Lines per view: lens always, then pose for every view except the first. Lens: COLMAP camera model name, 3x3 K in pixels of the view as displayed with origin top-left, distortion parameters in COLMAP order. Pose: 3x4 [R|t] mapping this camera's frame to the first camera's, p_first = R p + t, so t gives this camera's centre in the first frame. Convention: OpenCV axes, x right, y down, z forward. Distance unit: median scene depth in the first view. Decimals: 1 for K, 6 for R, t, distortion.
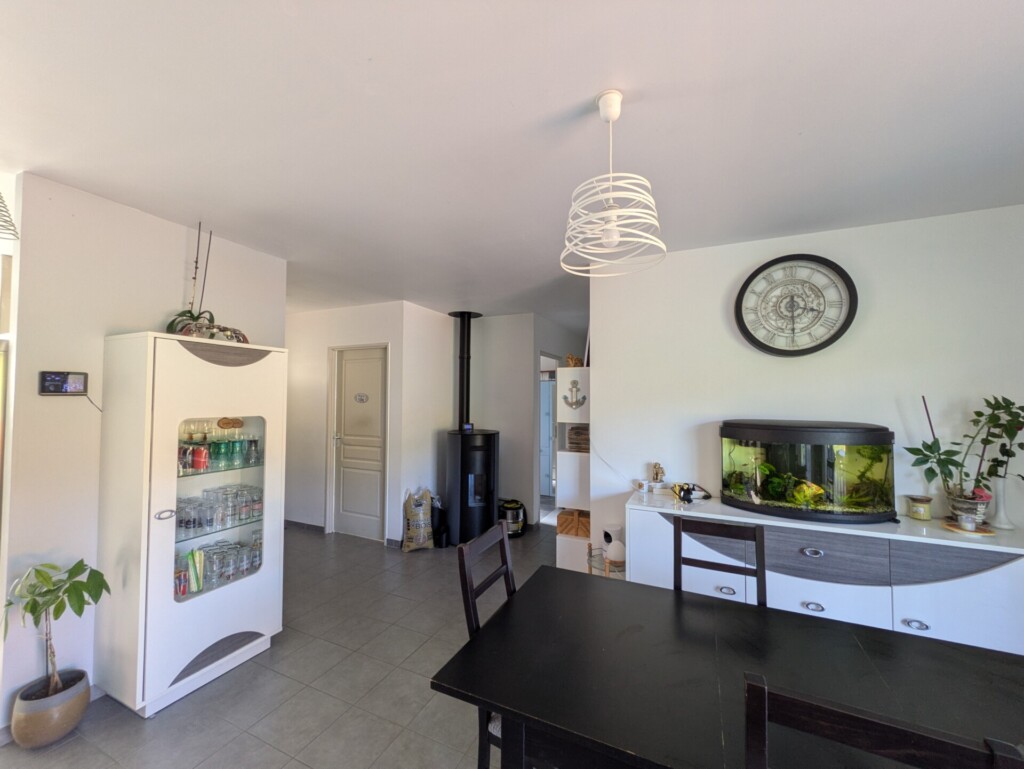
lens RADIAL K [[405.1, 0, 512.0], [0, 405.1, 384.5], [0, 0, 1]] dist [0.000022, 0.000048]
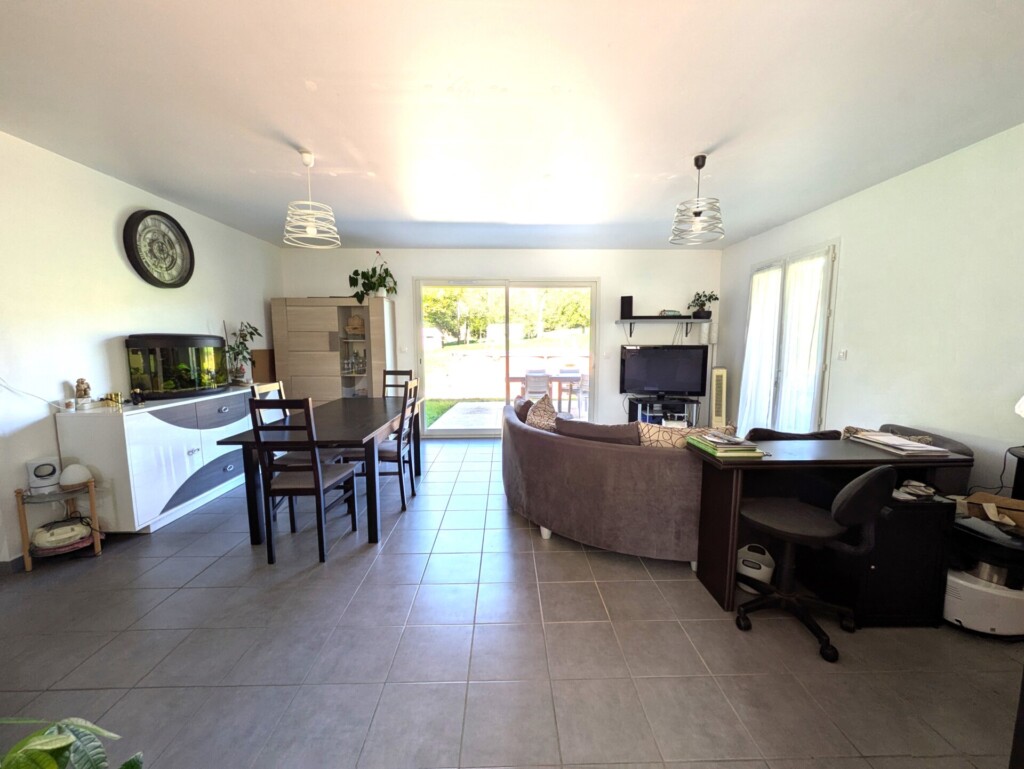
lens RADIAL K [[406.0, 0, 512.0], [0, 406.0, 384.5], [0, 0, 1]] dist [0.000042, 0.000044]
pose [[-0.438169, -0.107477, 0.892444, -1.112648], [-0.029296, 0.994006, 0.105324, 0.079455], [-0.898415, 0.020004, -0.438691, 0.554133]]
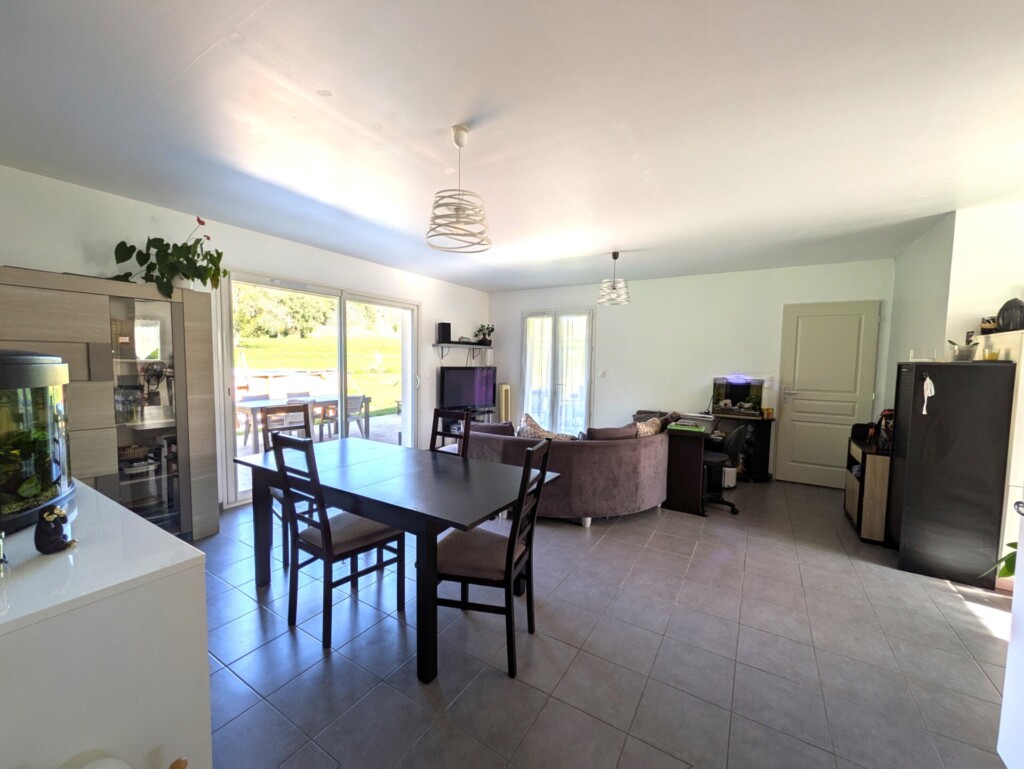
lens RADIAL K [[405.1, 0, 512.0], [0, 405.1, 384.5], [0, 0, 1]] dist [0.000022, 0.000048]
pose [[-0.991937, -0.038856, 0.120630, -0.057465], [-0.034774, 0.998755, 0.035756, 0.086505], [-0.121869, 0.031273, -0.992053, 1.417923]]
